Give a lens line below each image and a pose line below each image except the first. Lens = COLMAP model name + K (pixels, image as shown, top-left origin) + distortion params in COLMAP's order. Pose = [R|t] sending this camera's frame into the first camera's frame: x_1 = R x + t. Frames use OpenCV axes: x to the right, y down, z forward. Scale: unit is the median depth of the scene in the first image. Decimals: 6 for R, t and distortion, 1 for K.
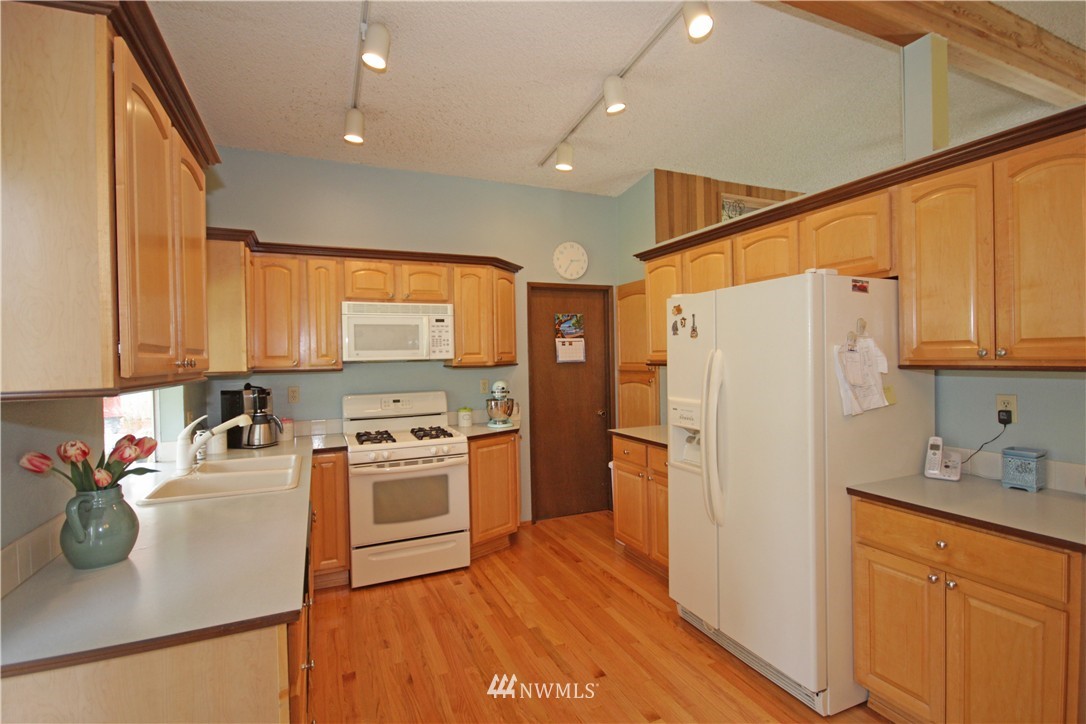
lens RADIAL K [[497.8, 0, 549.4], [0, 497.8, 361.0], [0, 0, 1]] dist [0.000286, -0.010935]
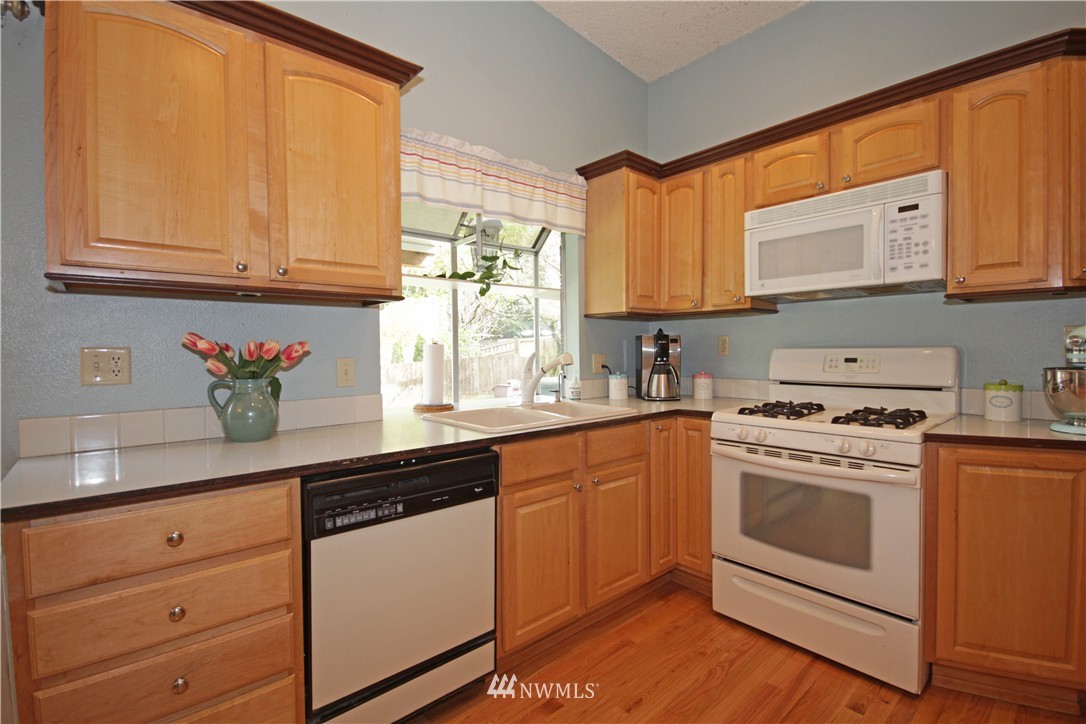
lens RADIAL K [[497.8, 0, 549.4], [0, 497.8, 361.0], [0, 0, 1]] dist [0.000286, -0.010935]
pose [[0.300953, 0.040270, -0.952788, 0.185603], [-0.000236, 0.999111, 0.042153, 0.062850], [0.953639, -0.012461, 0.300695, 0.520237]]
